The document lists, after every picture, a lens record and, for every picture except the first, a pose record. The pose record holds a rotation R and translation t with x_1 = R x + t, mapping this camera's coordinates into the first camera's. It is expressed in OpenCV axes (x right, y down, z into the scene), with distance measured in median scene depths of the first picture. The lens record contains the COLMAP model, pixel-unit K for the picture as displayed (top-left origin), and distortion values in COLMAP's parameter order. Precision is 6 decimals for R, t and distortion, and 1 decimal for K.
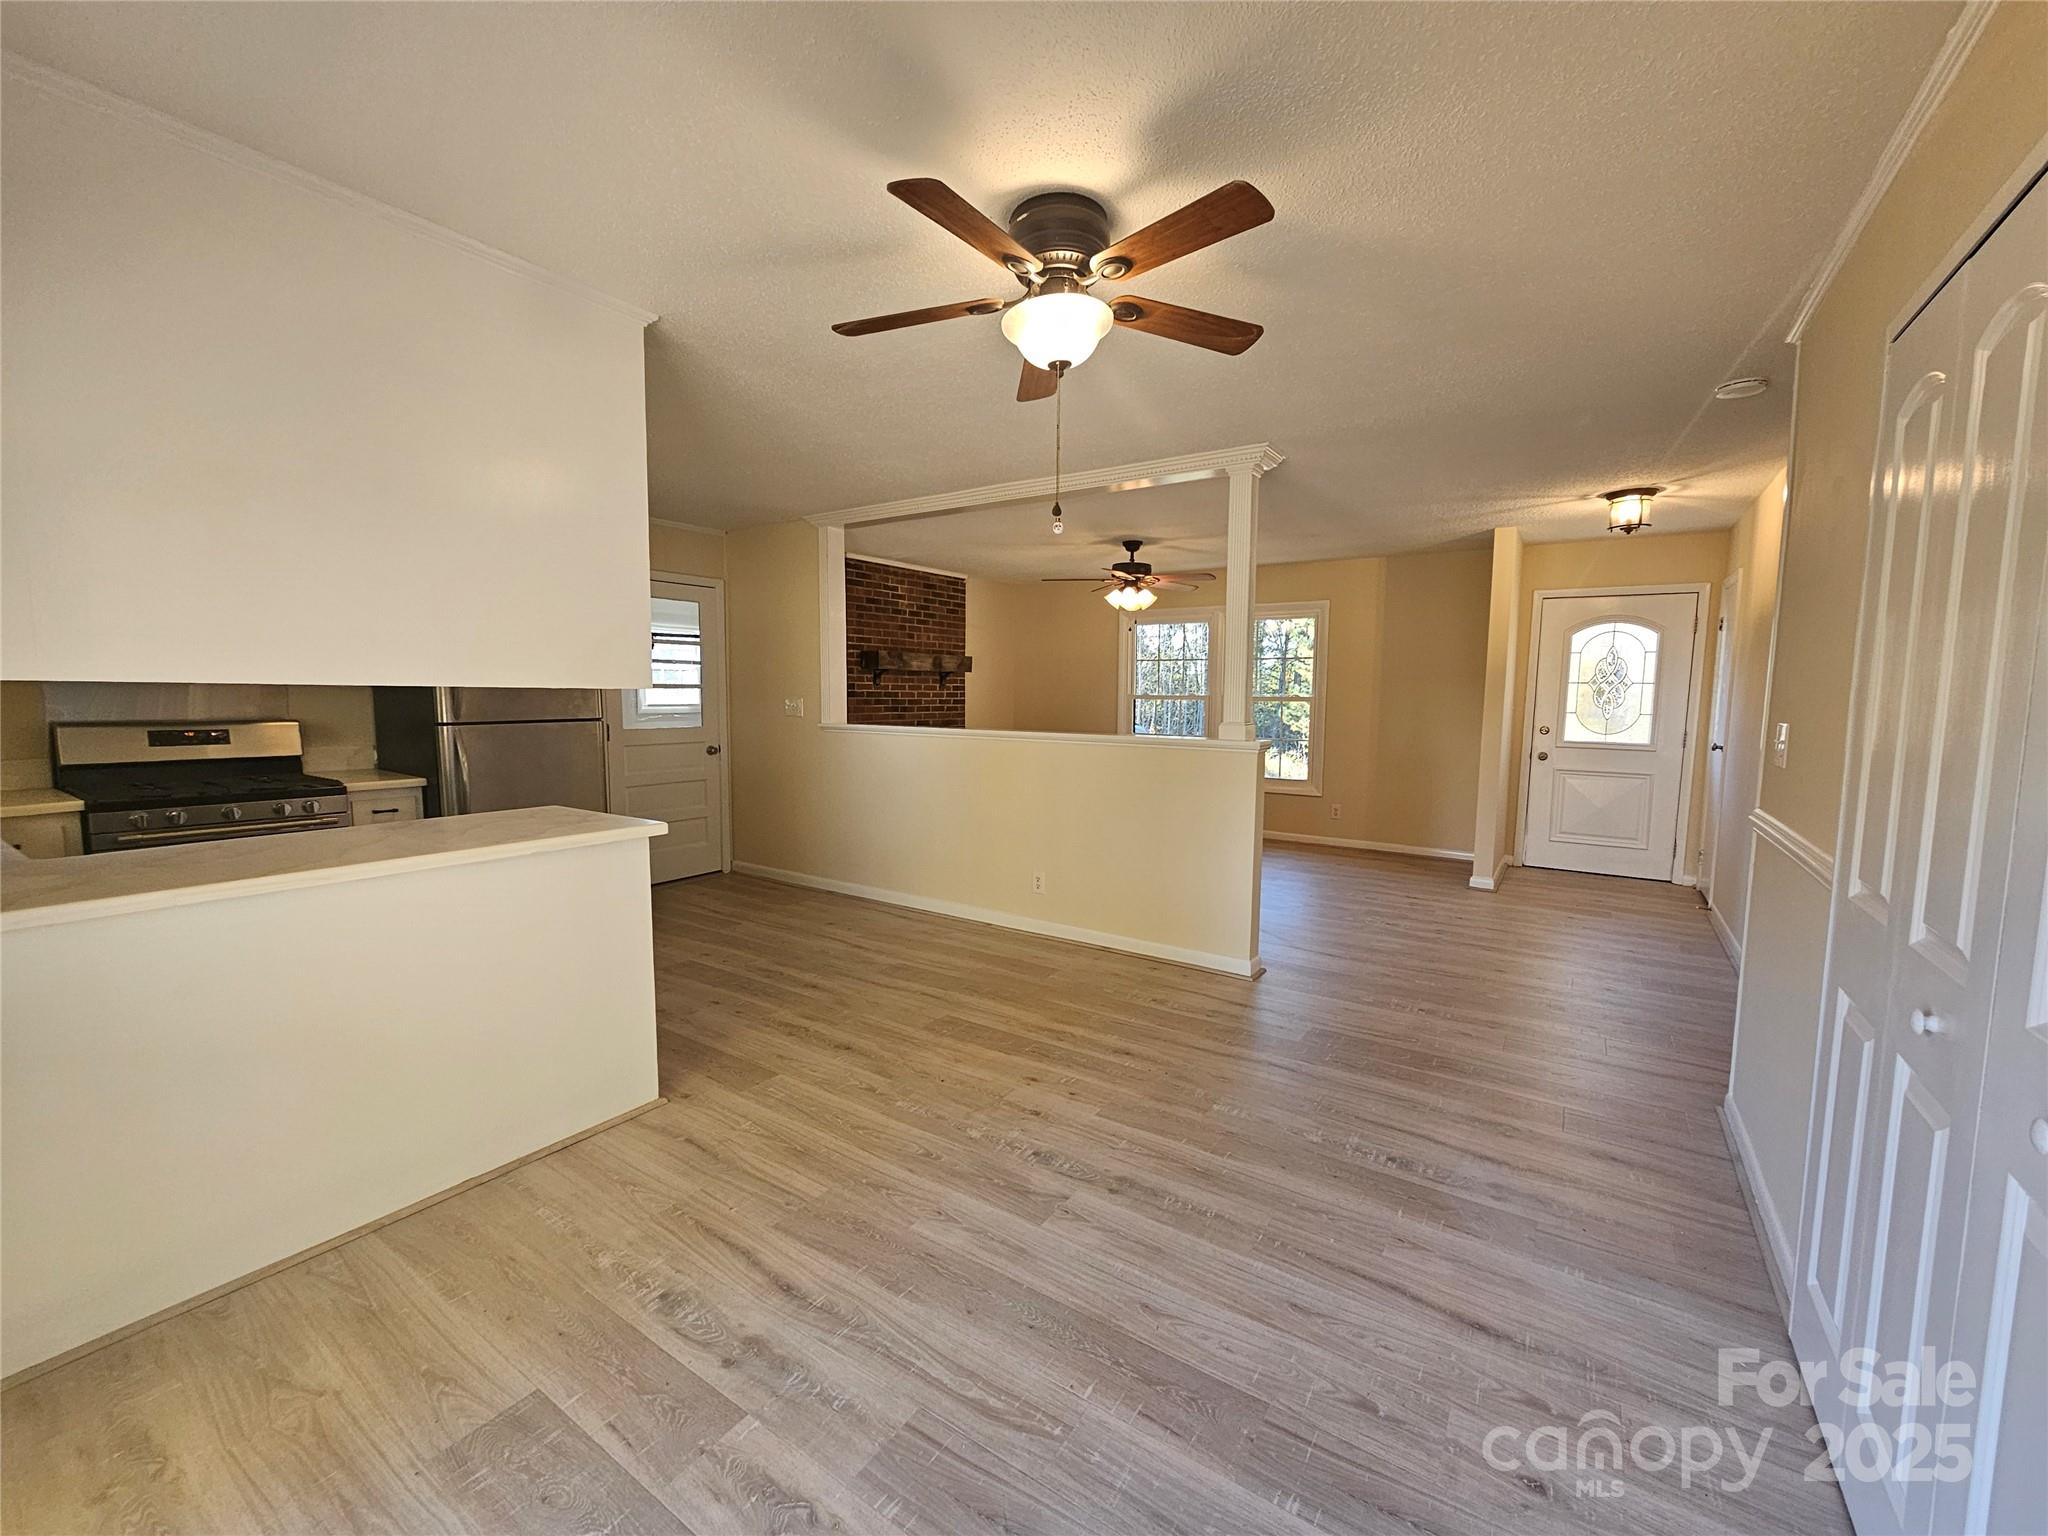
lens RADIAL K [[832.8, 0, 1030.2], [0, 832.8, 772.2], [0, 0, 1]] dist [-0.001188, 0.000581]
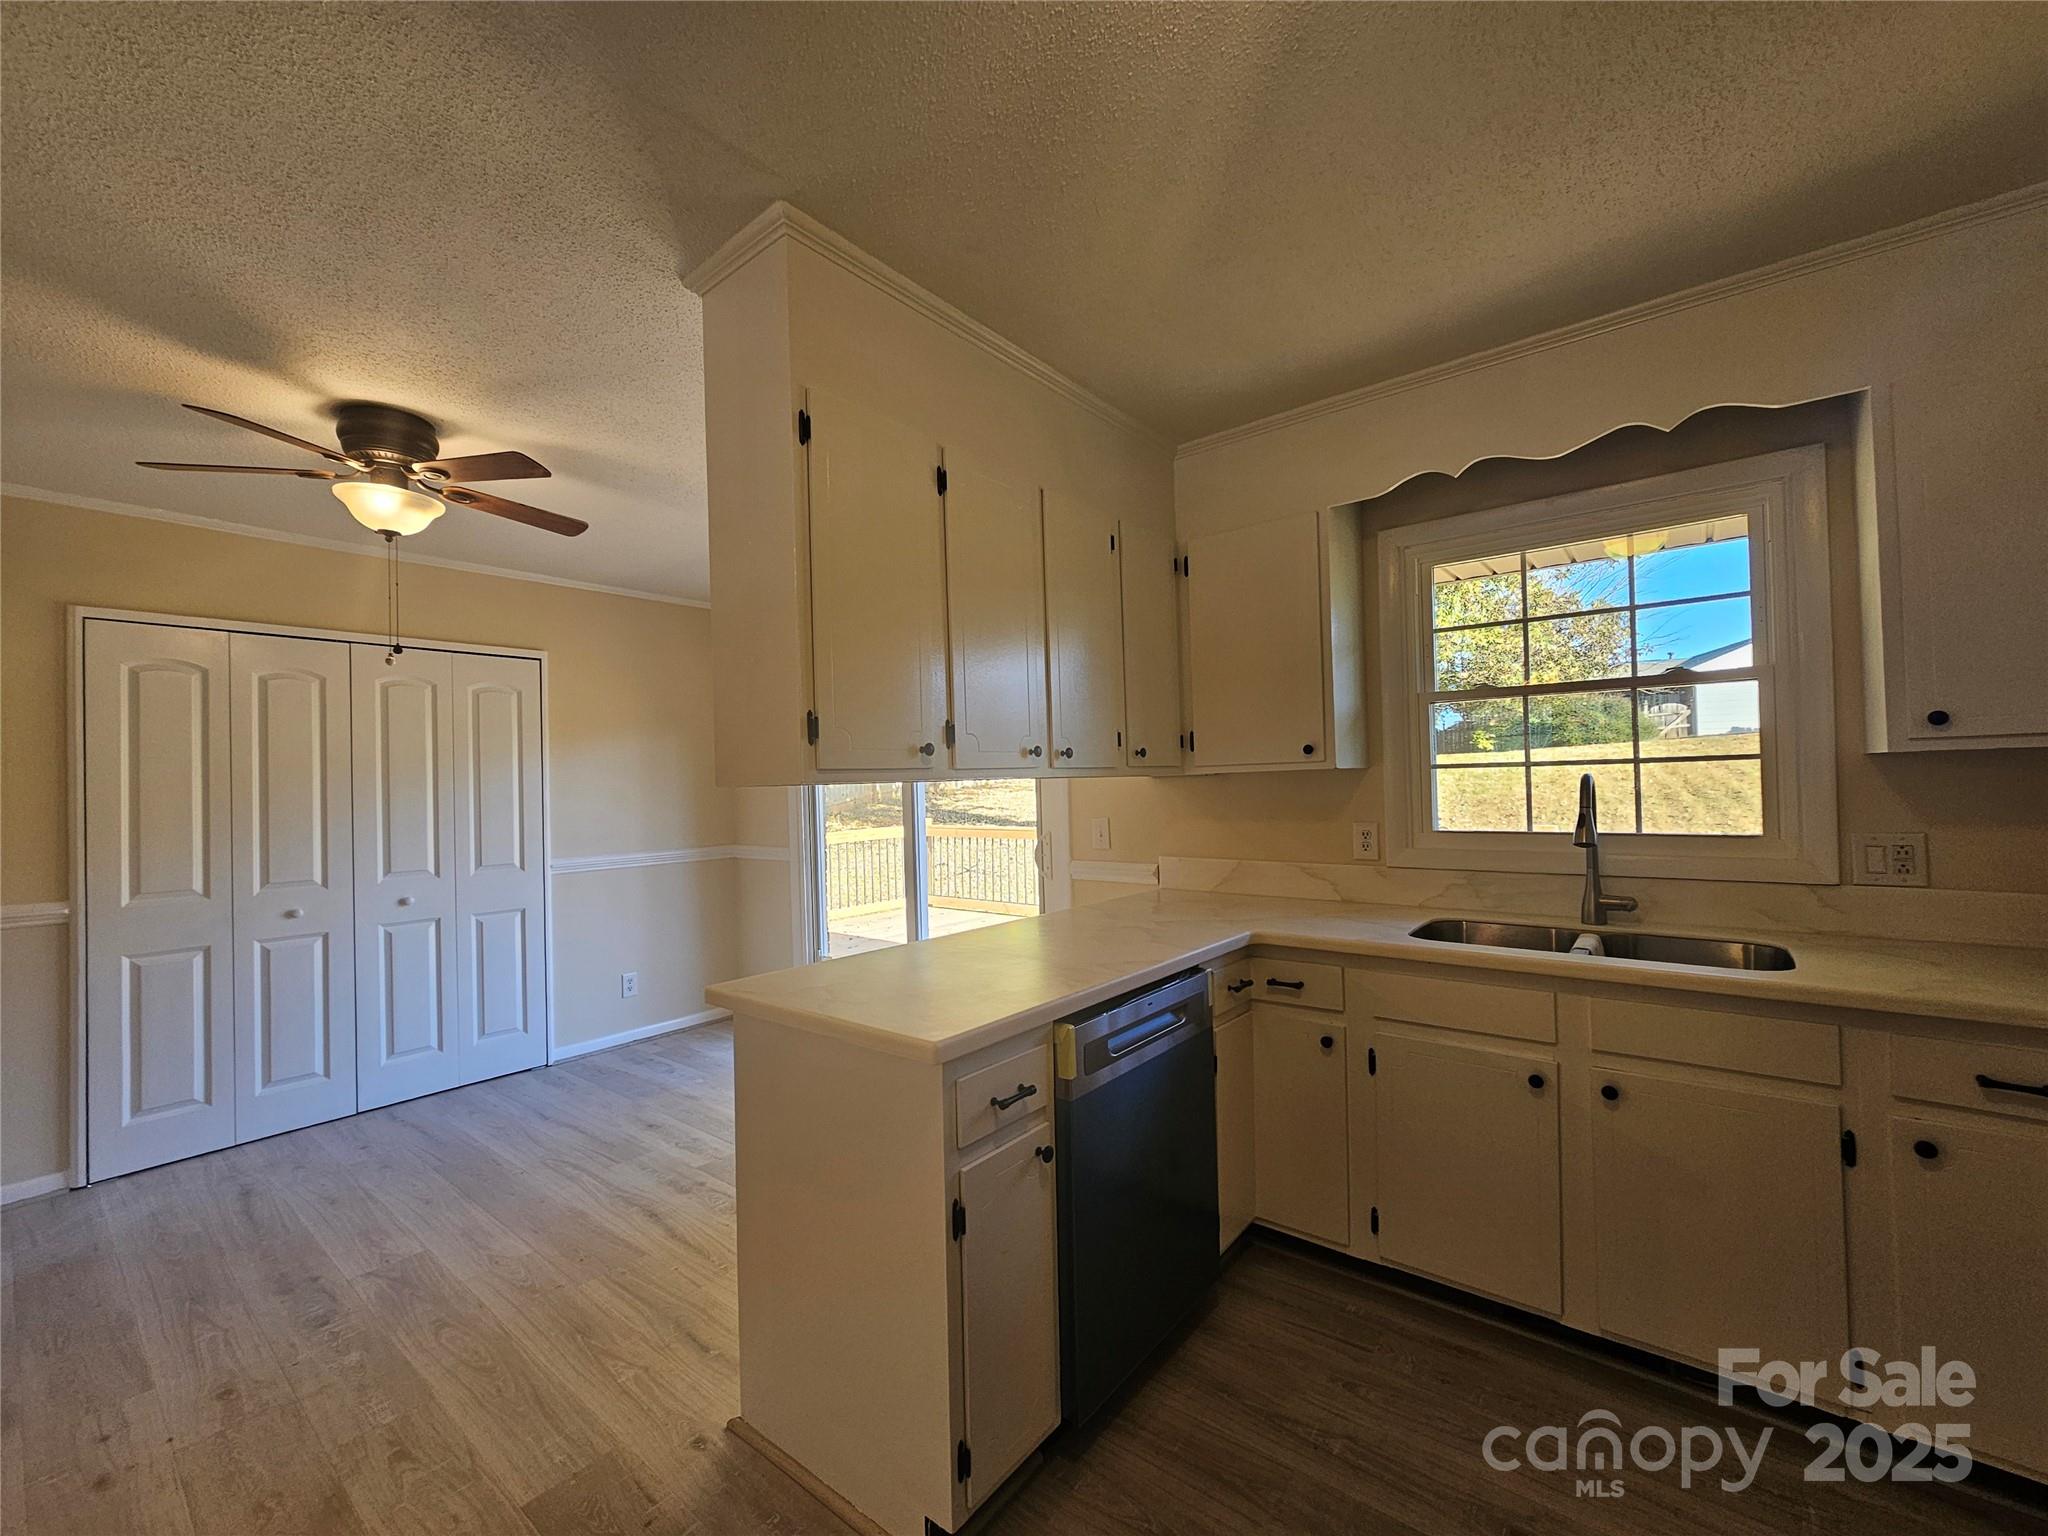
lens RADIAL K [[834.1, 0, 1026.2], [0, 834.1, 773.5], [0, 0, 1]] dist [-0.001368, 0.000431]
pose [[-0.995872, 0.016492, 0.089261, -0.913468], [0.023962, 0.996239, 0.083274, -0.192063], [-0.087552, 0.085069, -0.992521, 1.969349]]
